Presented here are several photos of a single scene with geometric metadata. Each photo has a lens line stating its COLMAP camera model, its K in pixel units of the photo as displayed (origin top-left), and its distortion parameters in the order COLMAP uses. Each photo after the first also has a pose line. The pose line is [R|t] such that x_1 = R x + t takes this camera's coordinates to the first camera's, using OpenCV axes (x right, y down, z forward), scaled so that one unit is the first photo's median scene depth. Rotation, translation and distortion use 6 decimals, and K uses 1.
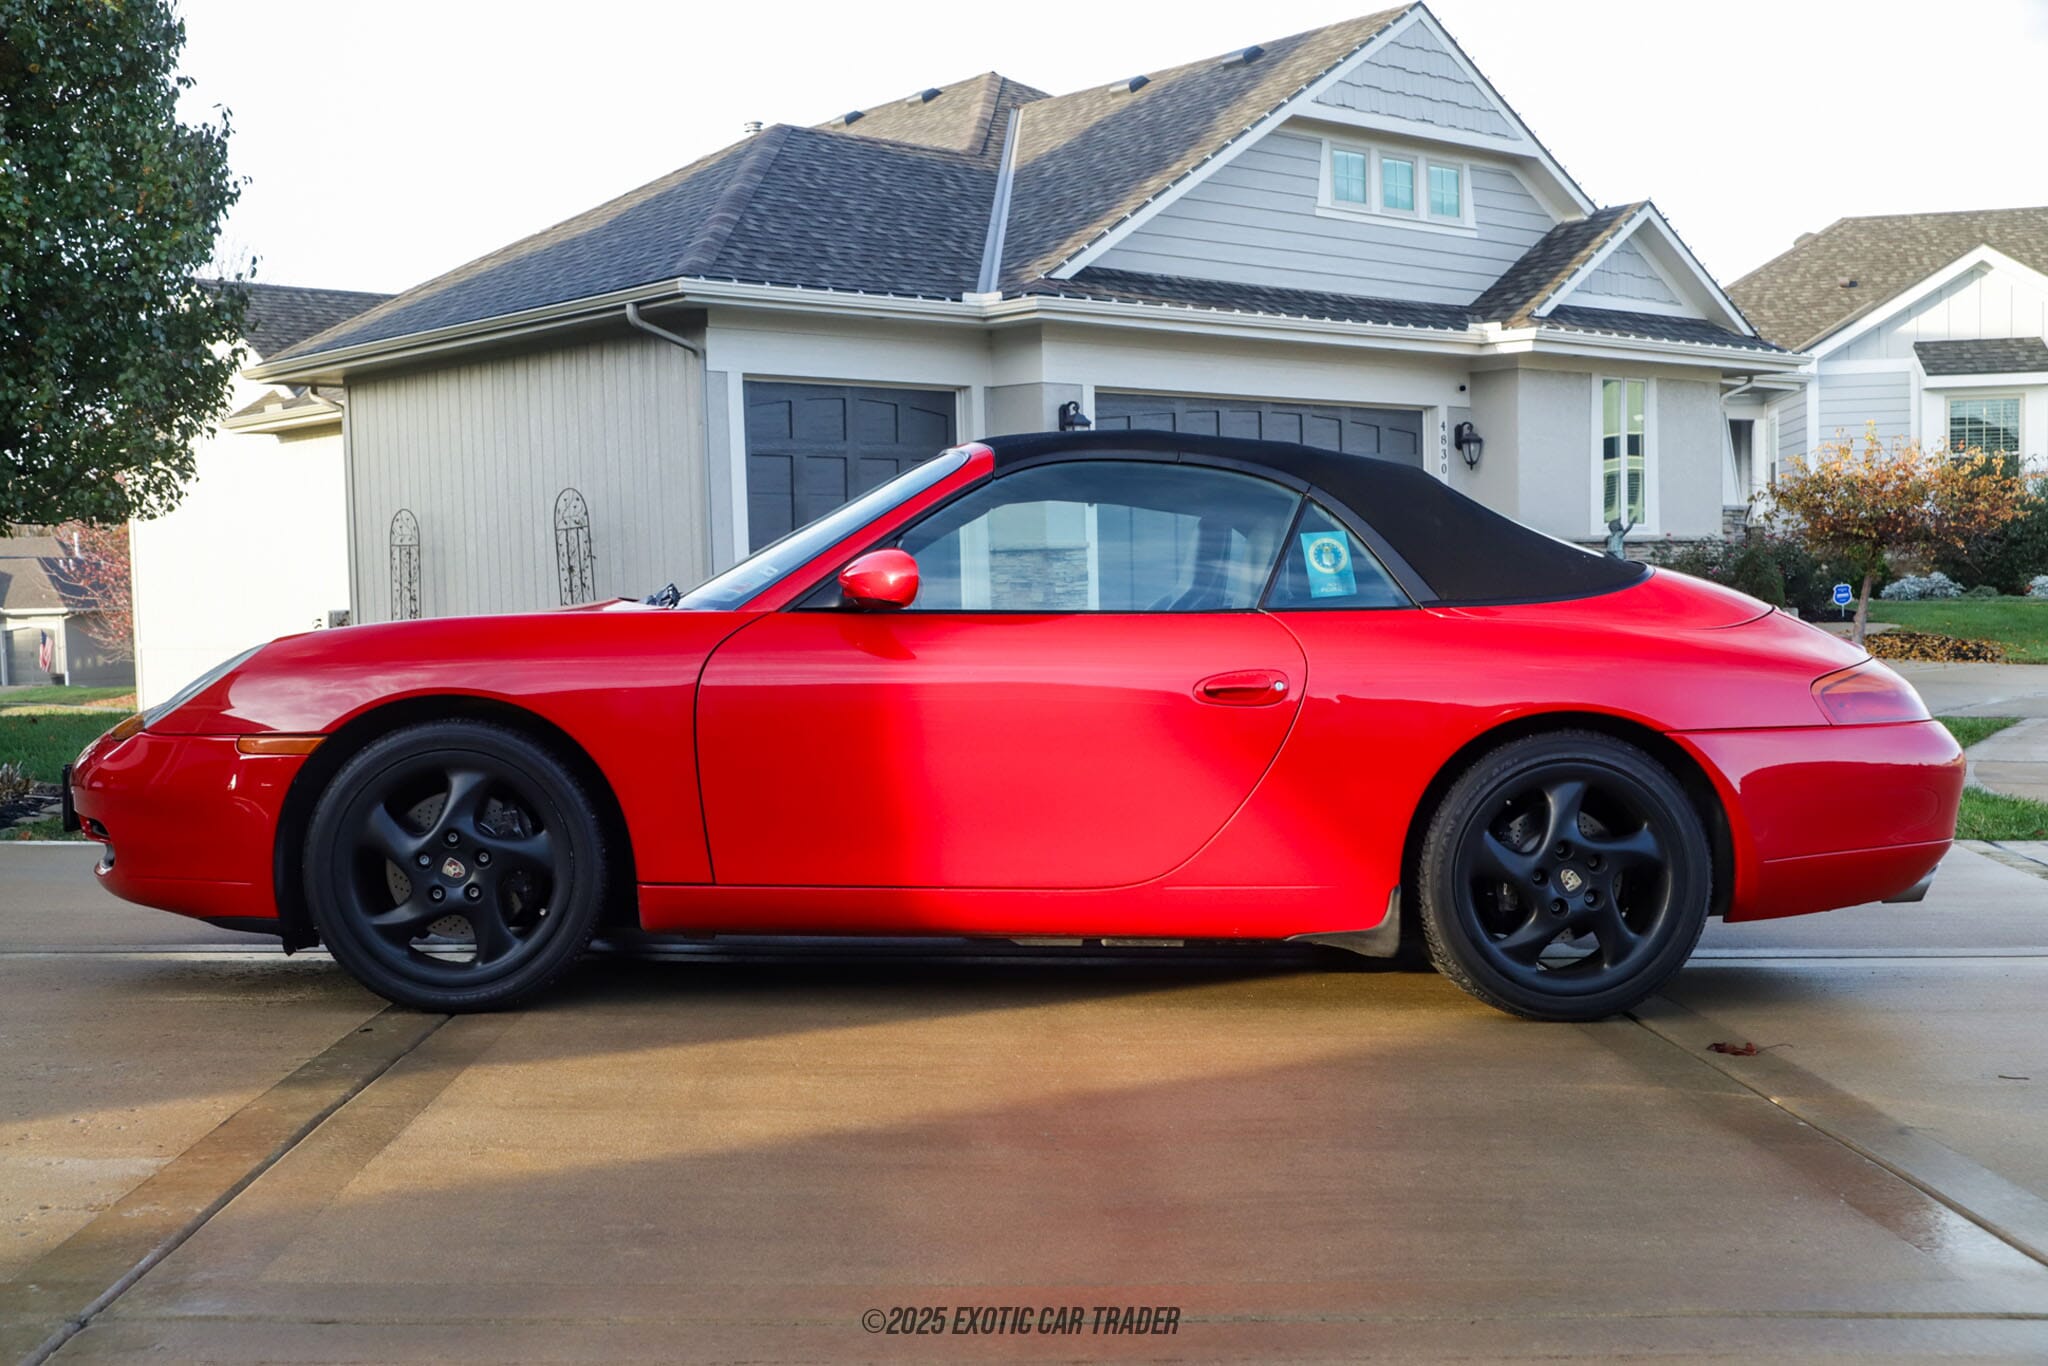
lens RADIAL K [[2325.0, 0, 1024.0], [0, 2325.0, 683.0], [0, 0, 1]] dist [-0.015020, 0.021245]
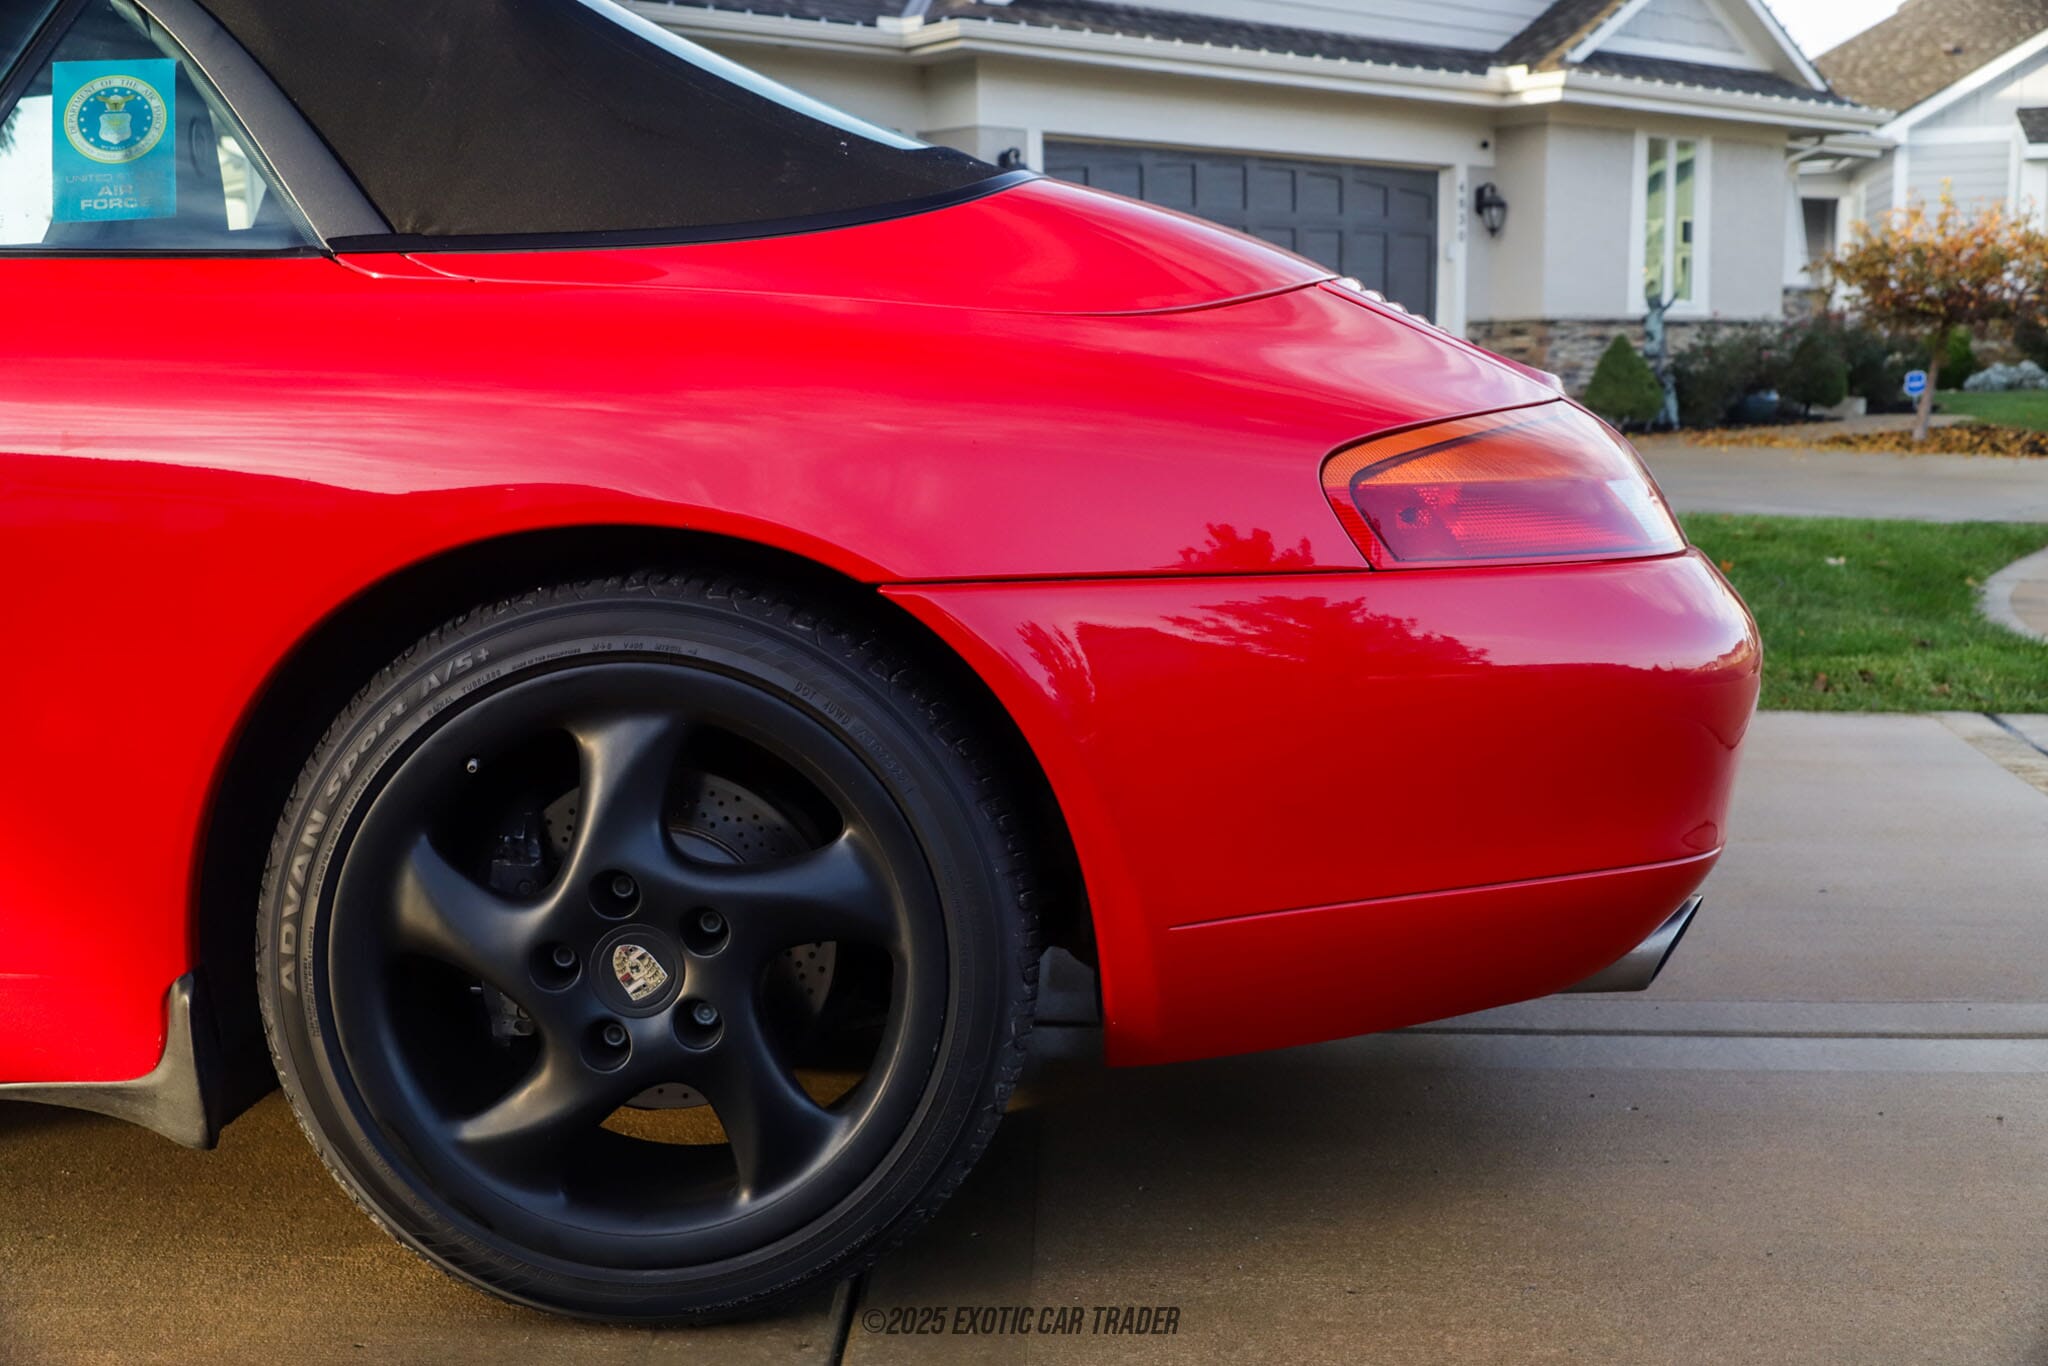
lens RADIAL K [[2273.6, 0, 1024.0], [0, 2273.6, 683.0], [0, 0, 1]] dist [0.006968, 0.047088]
pose [[0.999054, 0.014575, -0.040970, 0.054357], [-0.010753, 0.995700, 0.092005, 0.000542], [0.042135, -0.091478, 0.994915, 0.110830]]
